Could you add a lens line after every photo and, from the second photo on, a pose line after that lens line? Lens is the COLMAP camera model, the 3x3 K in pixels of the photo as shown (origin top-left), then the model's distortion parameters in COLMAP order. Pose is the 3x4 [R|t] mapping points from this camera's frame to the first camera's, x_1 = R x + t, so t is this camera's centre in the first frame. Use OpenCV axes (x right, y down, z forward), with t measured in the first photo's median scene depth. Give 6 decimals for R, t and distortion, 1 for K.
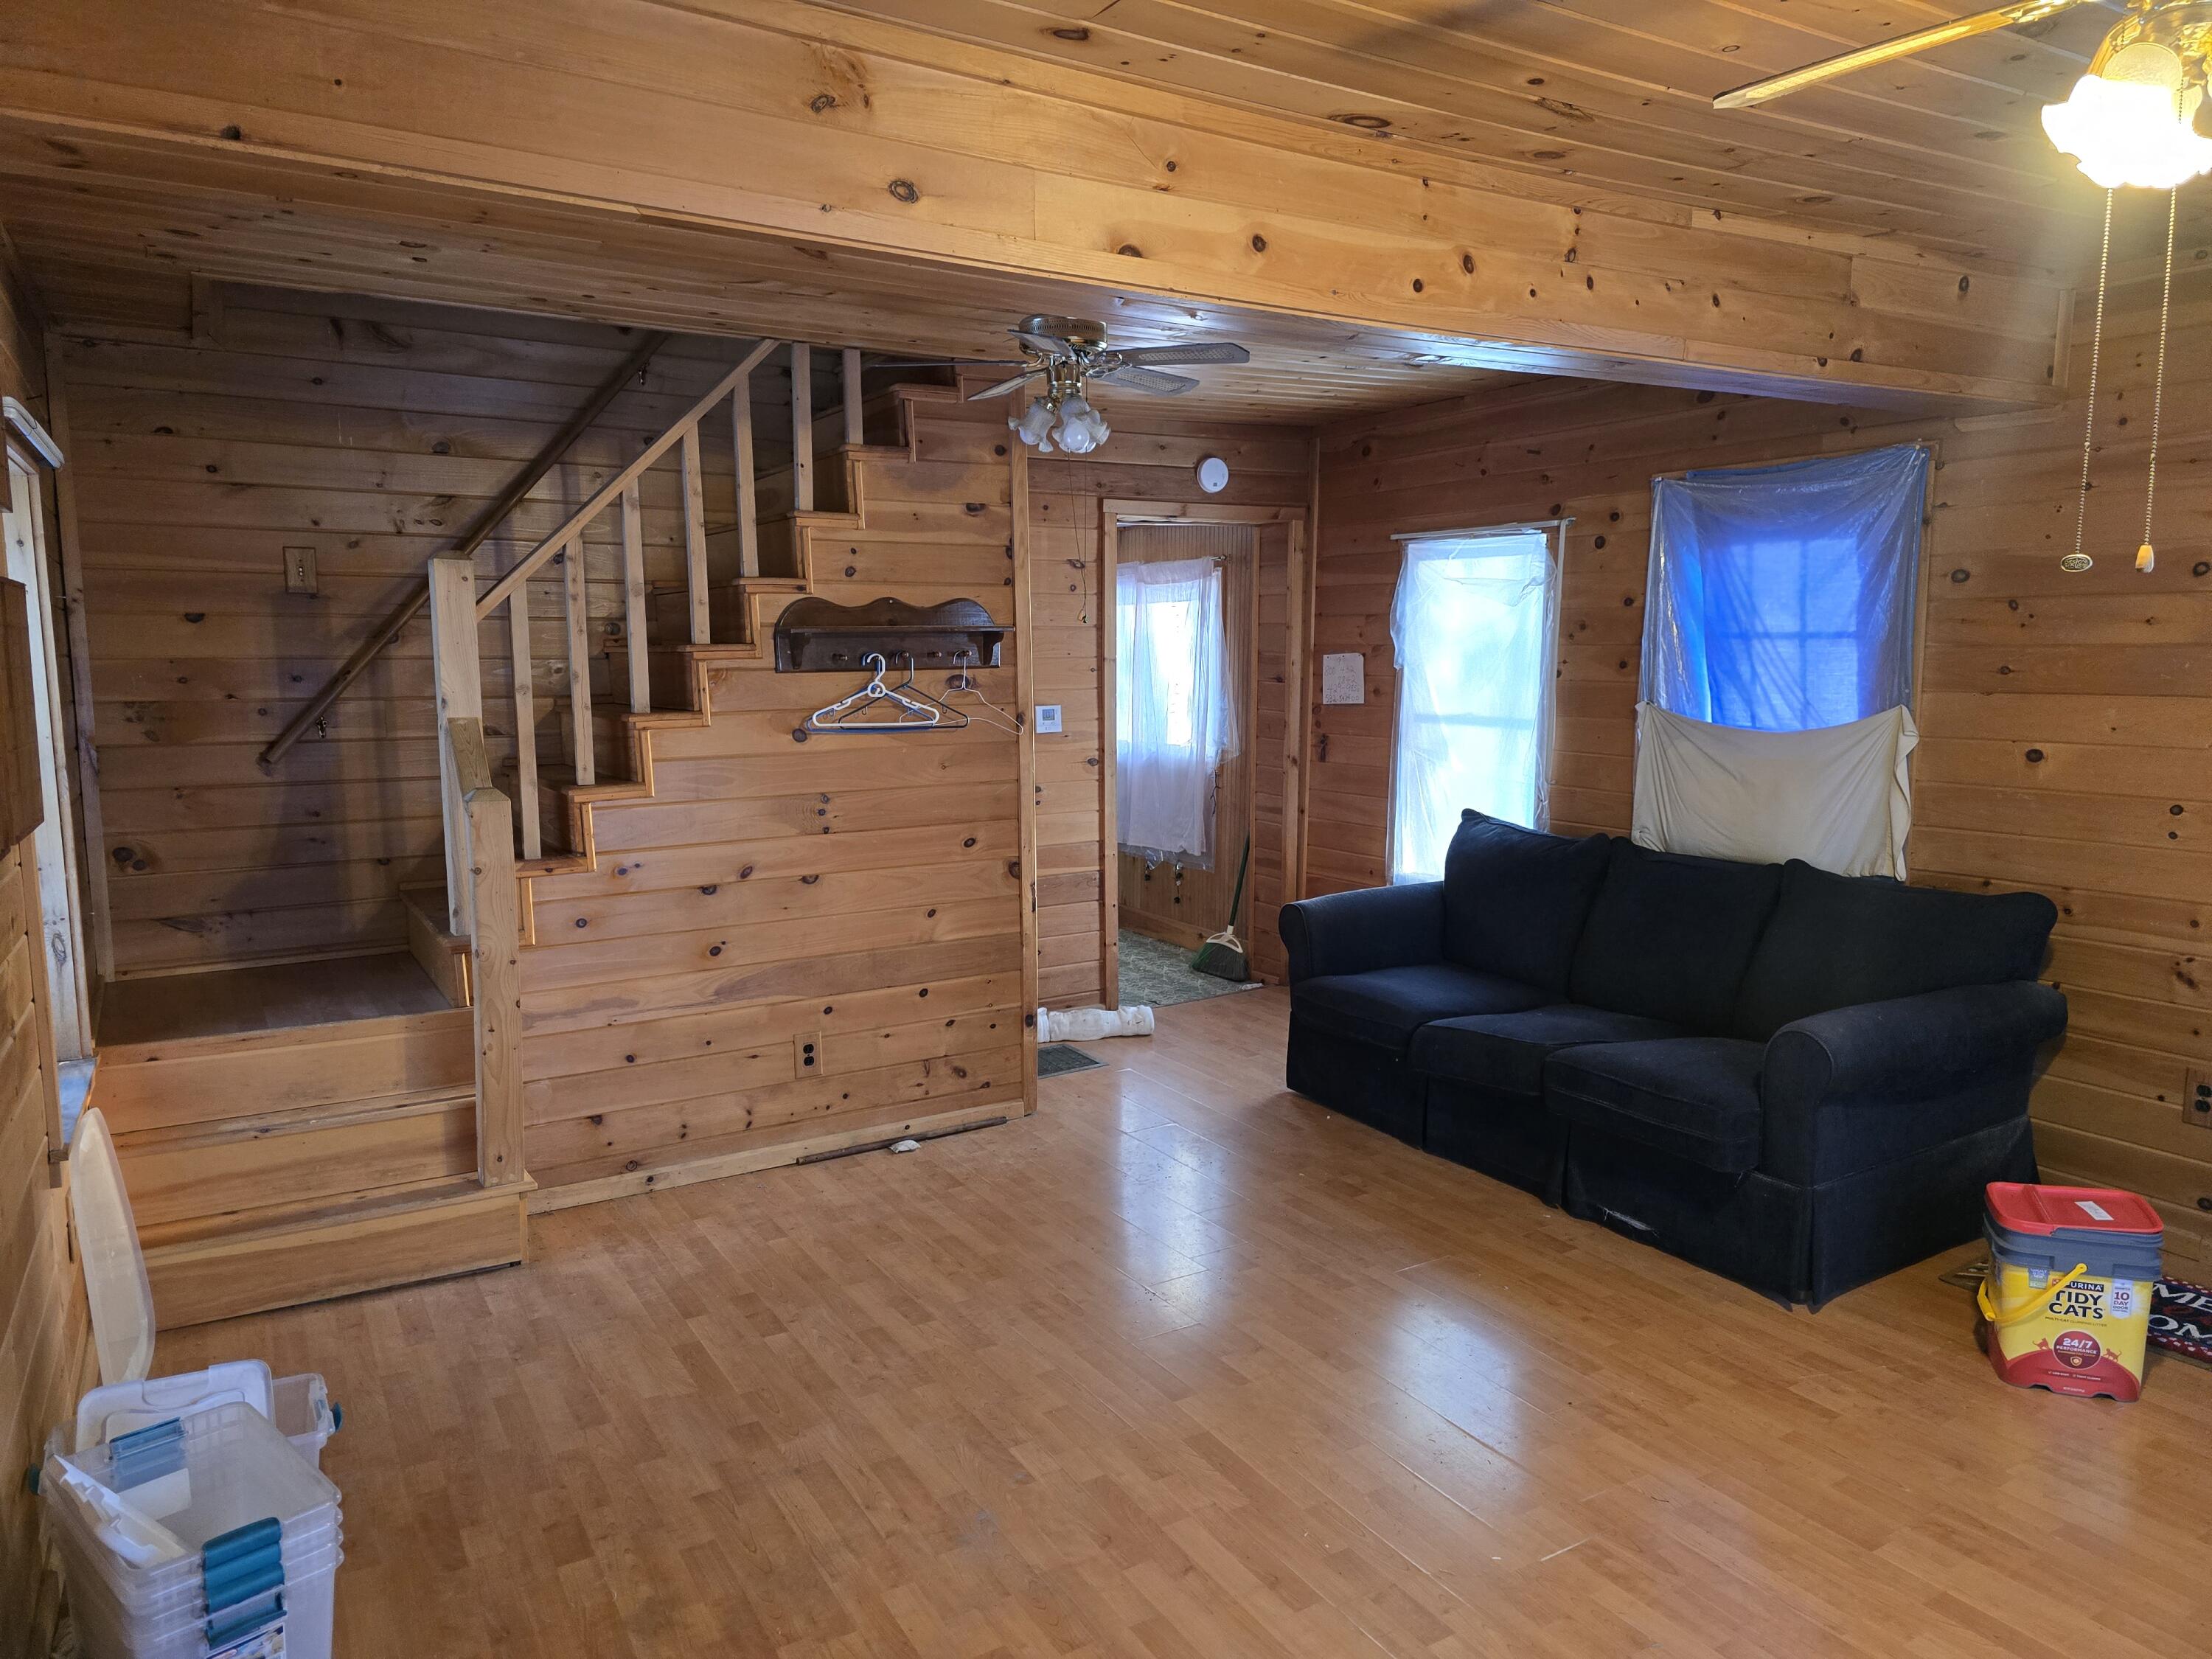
lens RADIAL K [[1465.5, 0, 1106.0], [0, 1465.5, 829.5], [0, 0, 1]] dist [0.082978, -0.085417]
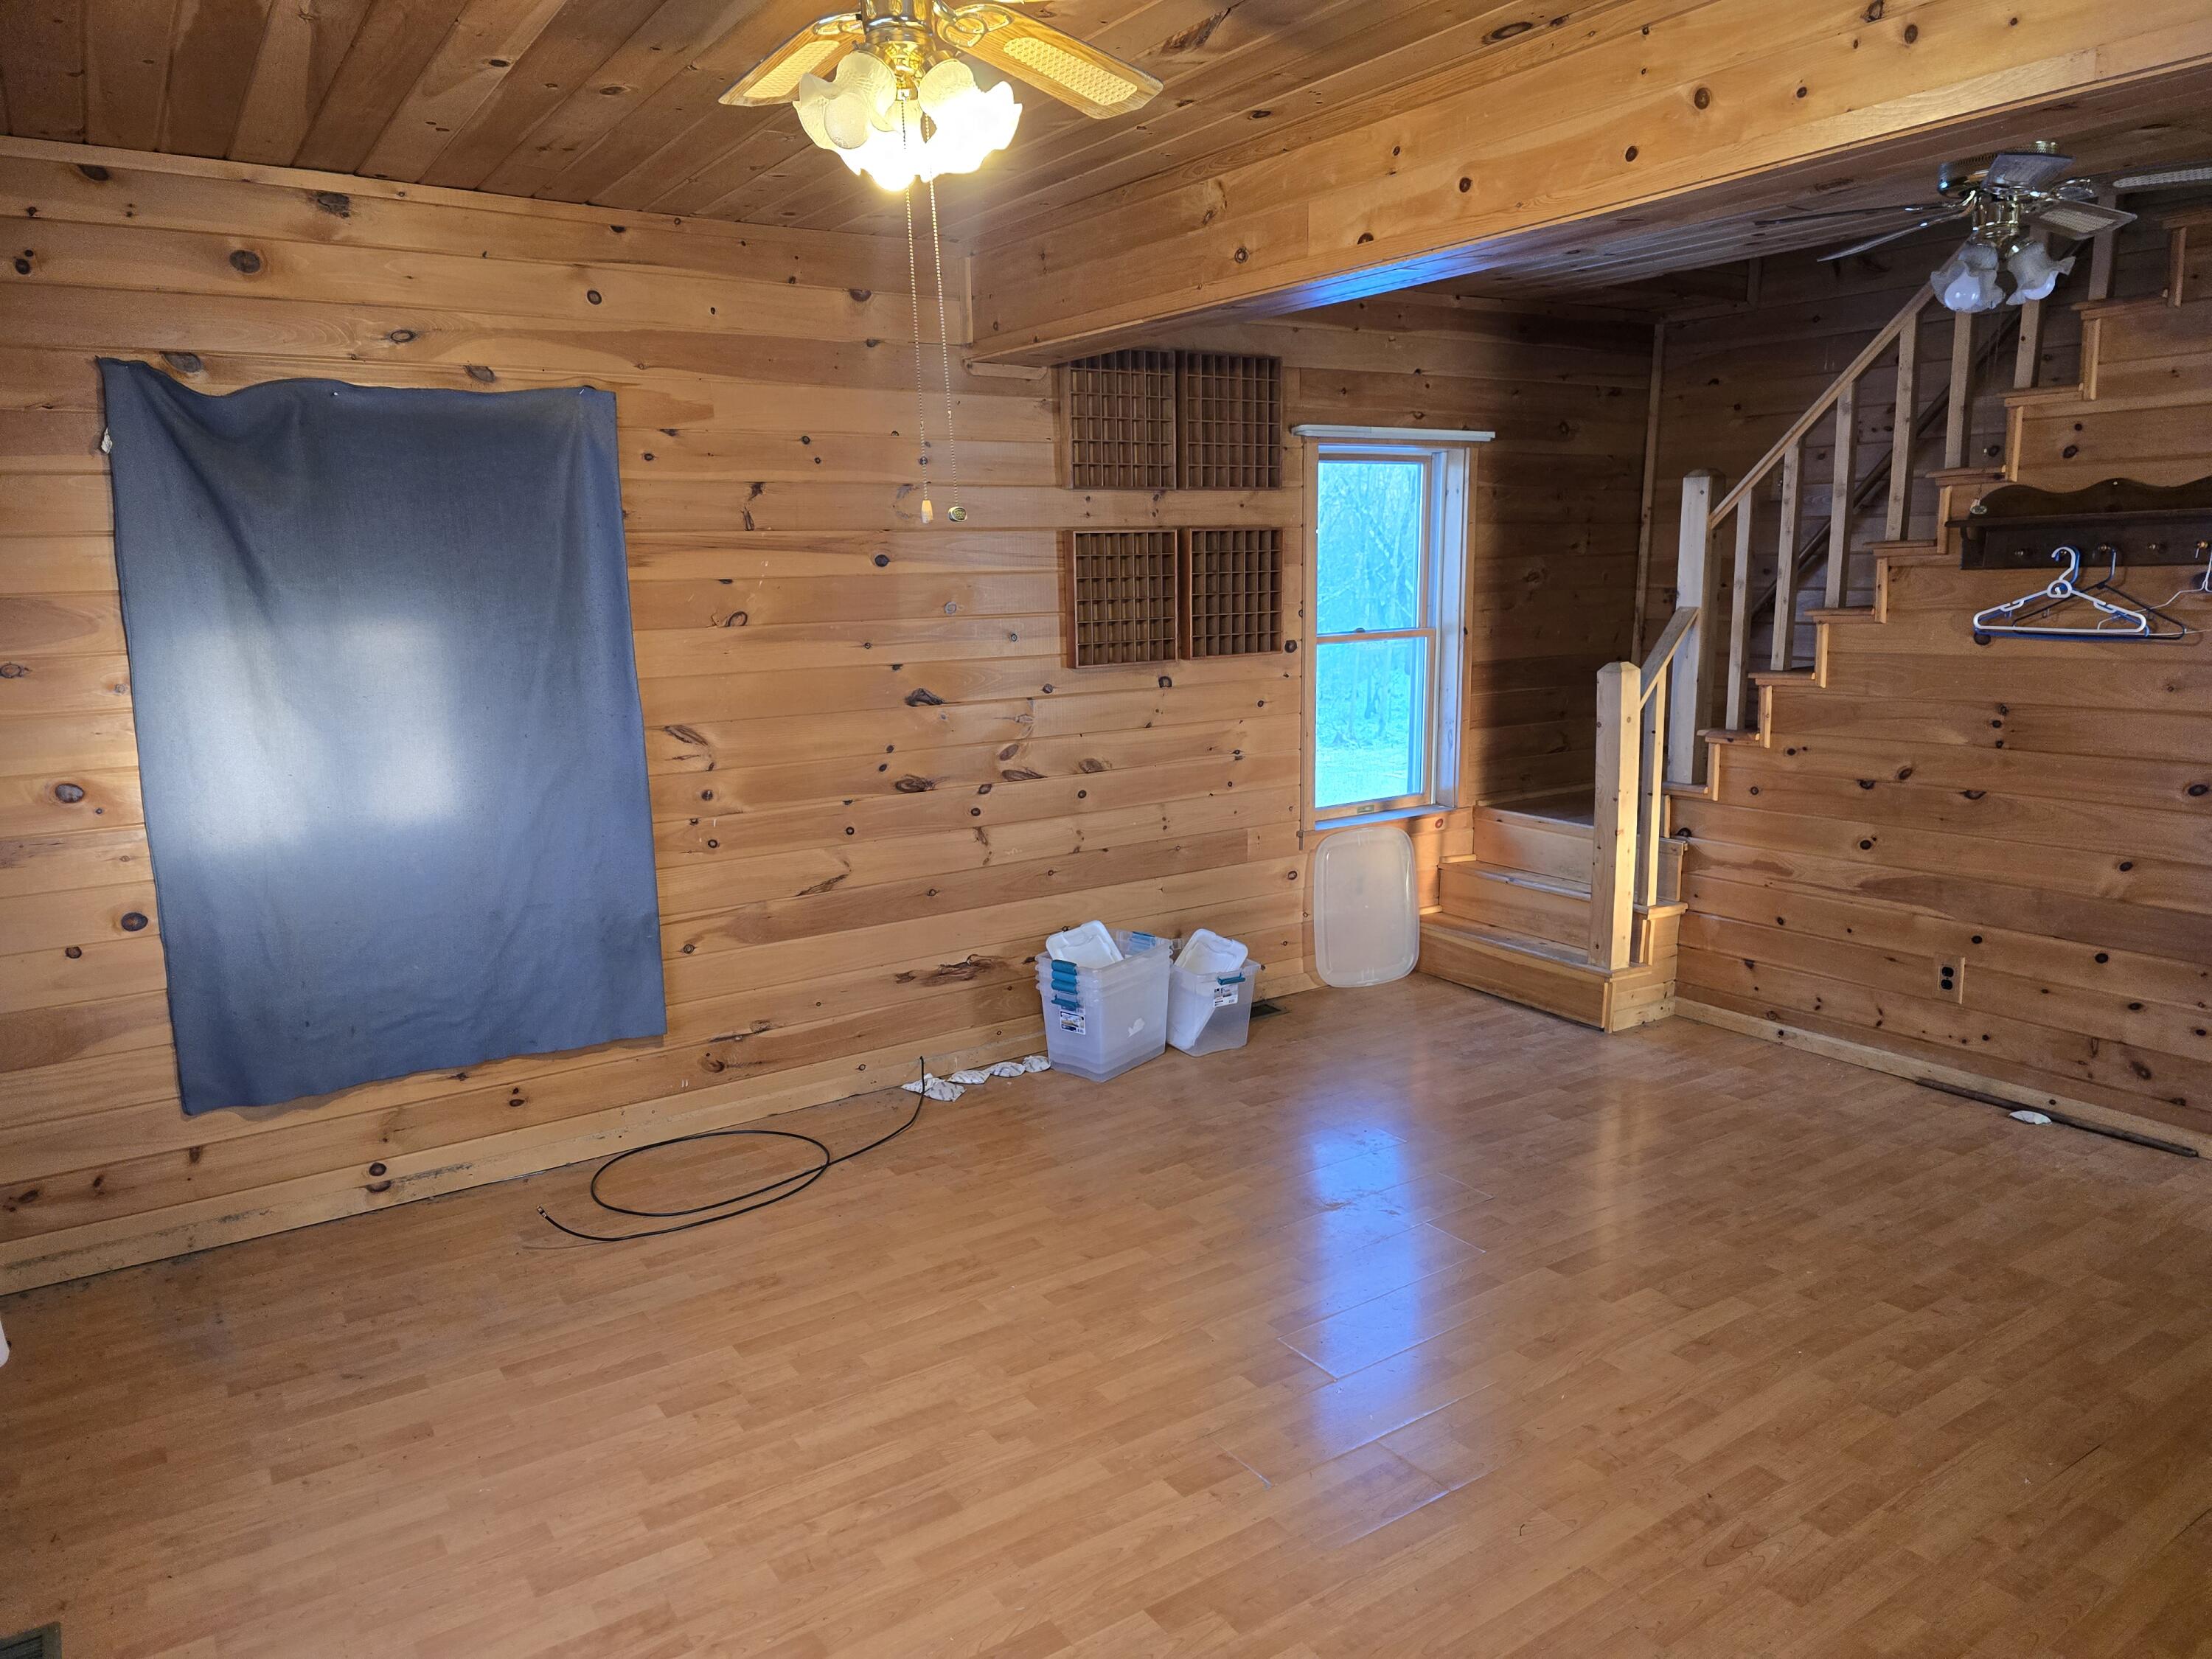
lens RADIAL K [[1455.1, 0, 1129.6], [0, 1455.1, 849.1], [0, 0, 1]] dist [0.074470, -0.065556]
pose [[0.067775, 0.196792, -0.978100, 0.722936], [-0.100763, 0.976692, 0.189527, -0.059261], [0.992599, 0.085711, 0.086025, 0.415307]]
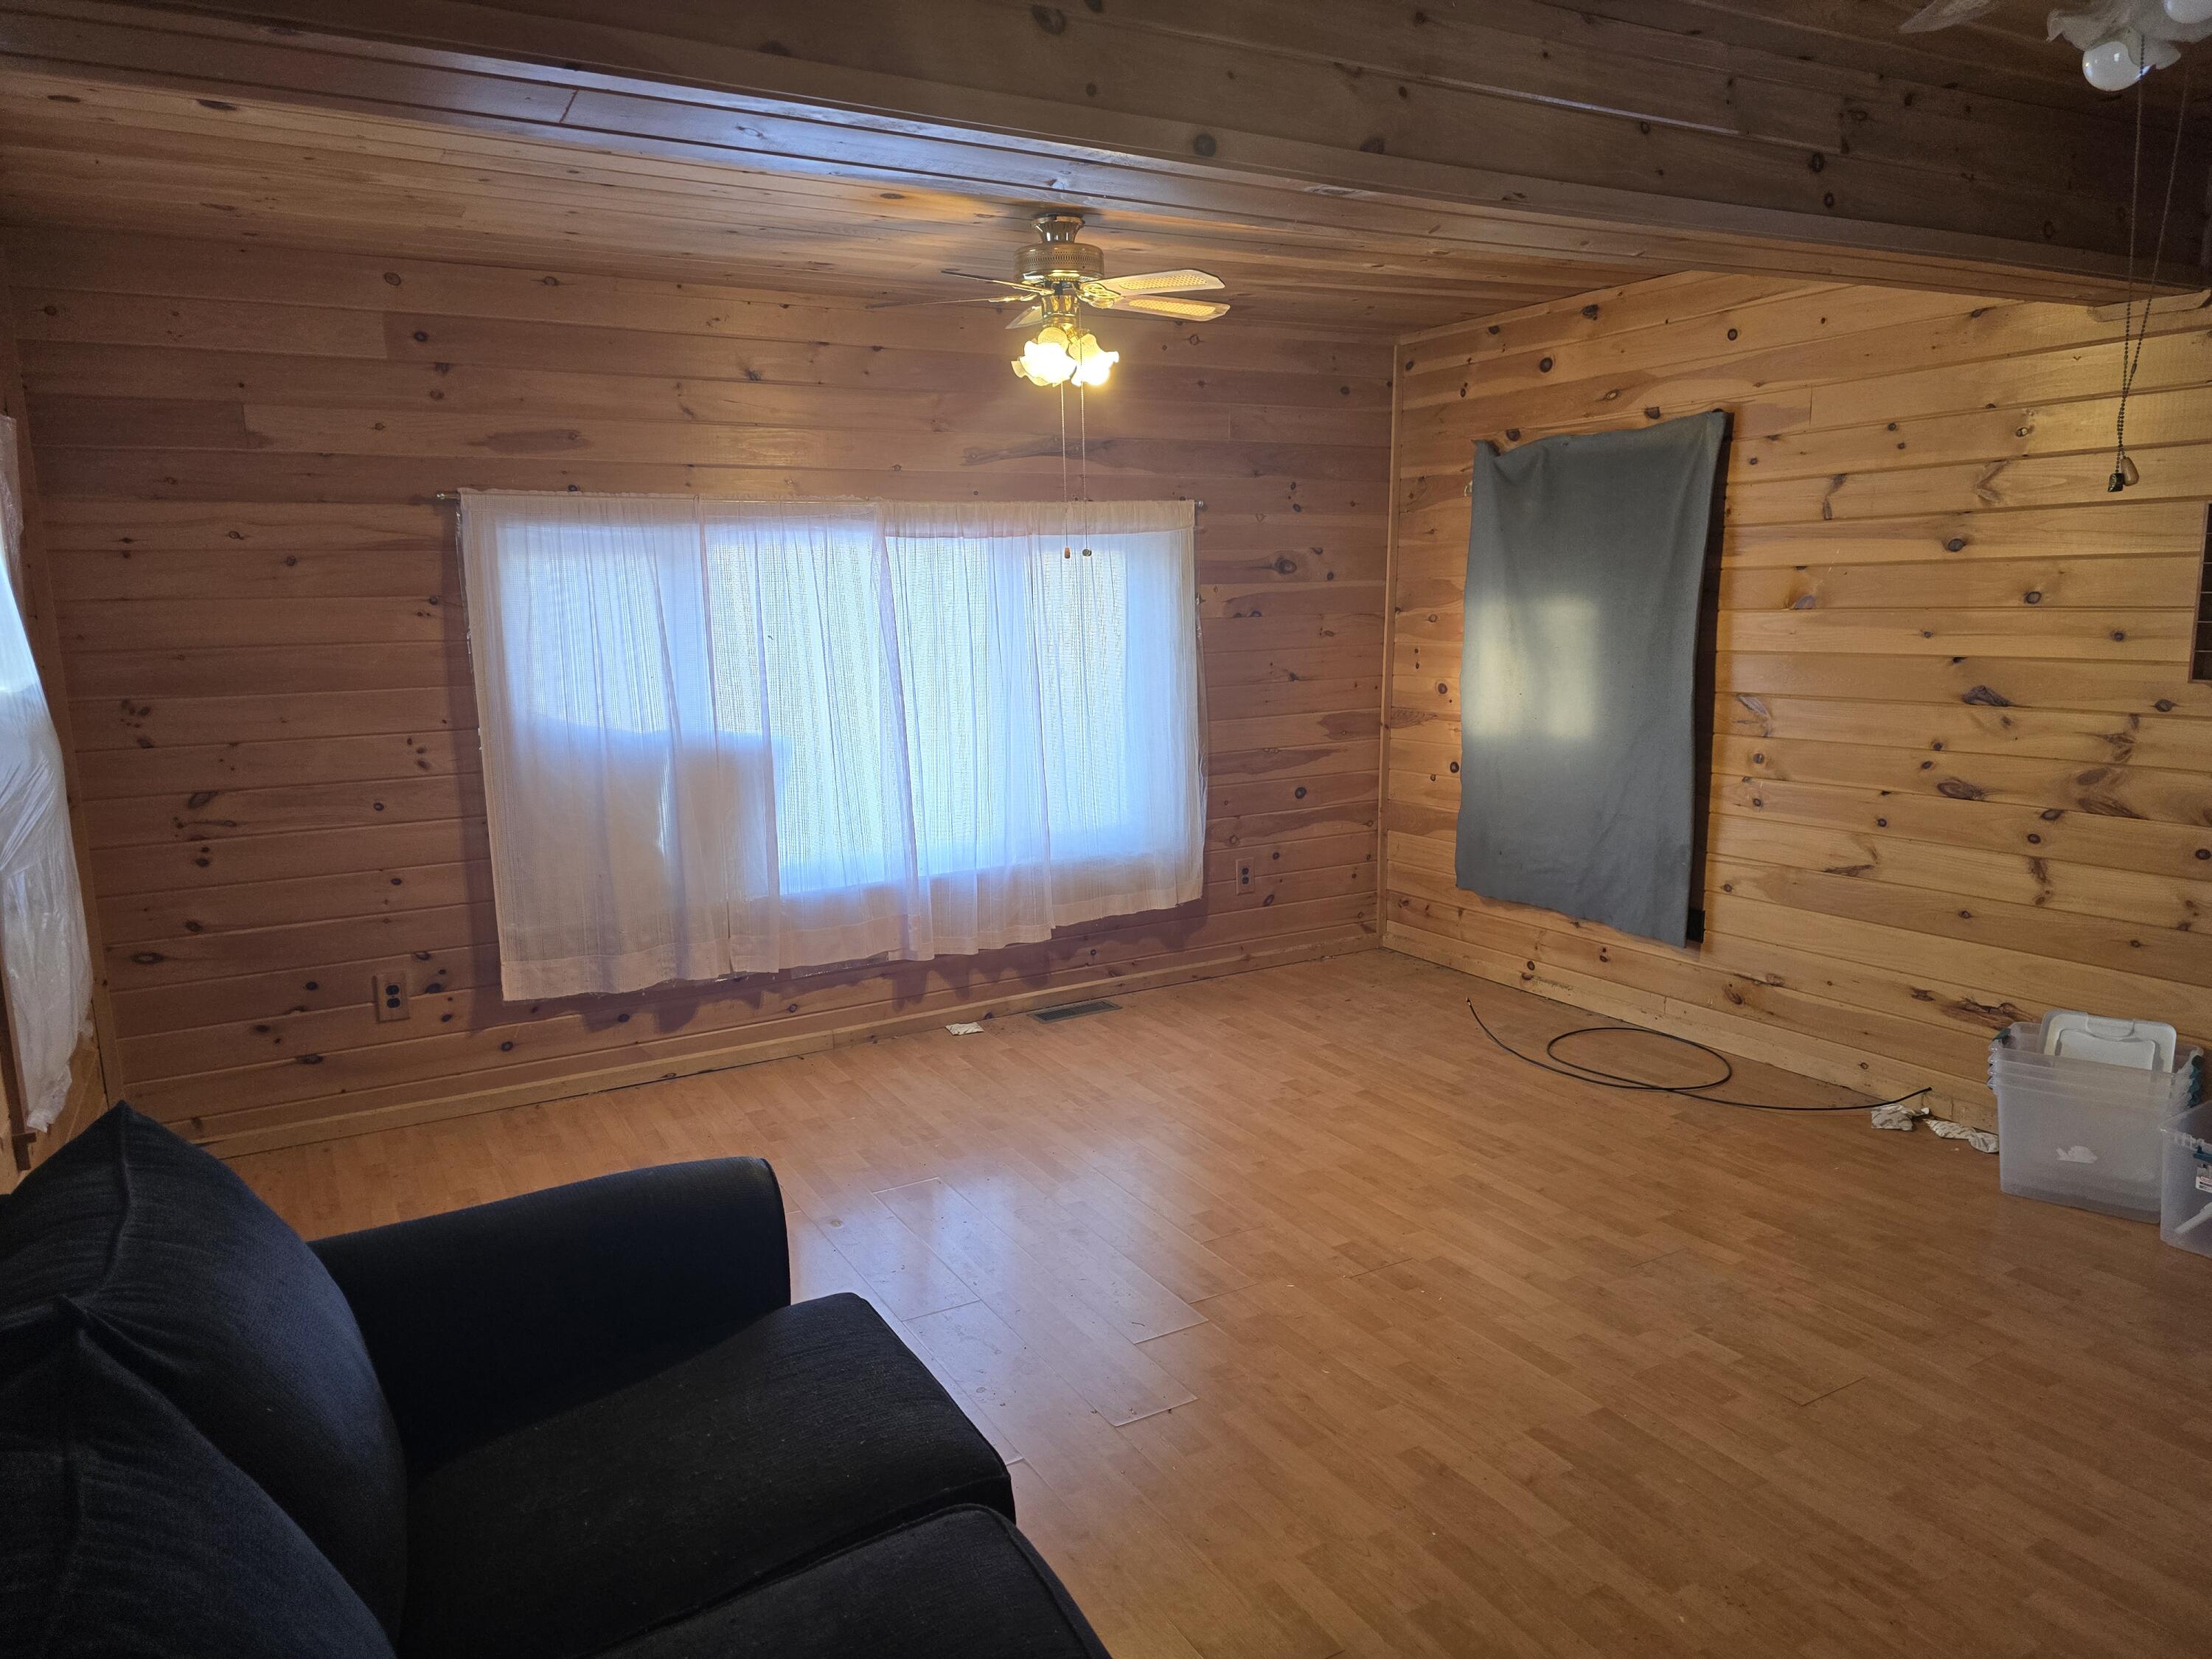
lens RADIAL K [[1485.5, 0, 1106.0], [0, 1485.5, 829.5], [0, 0, 1]] dist [0.051743, -0.056607]
pose [[-0.999337, 0.031499, 0.018253, 0.230240], [0.035367, 0.958895, 0.281549, -0.157577], [-0.008634, 0.282008, -0.959373, 1.271527]]
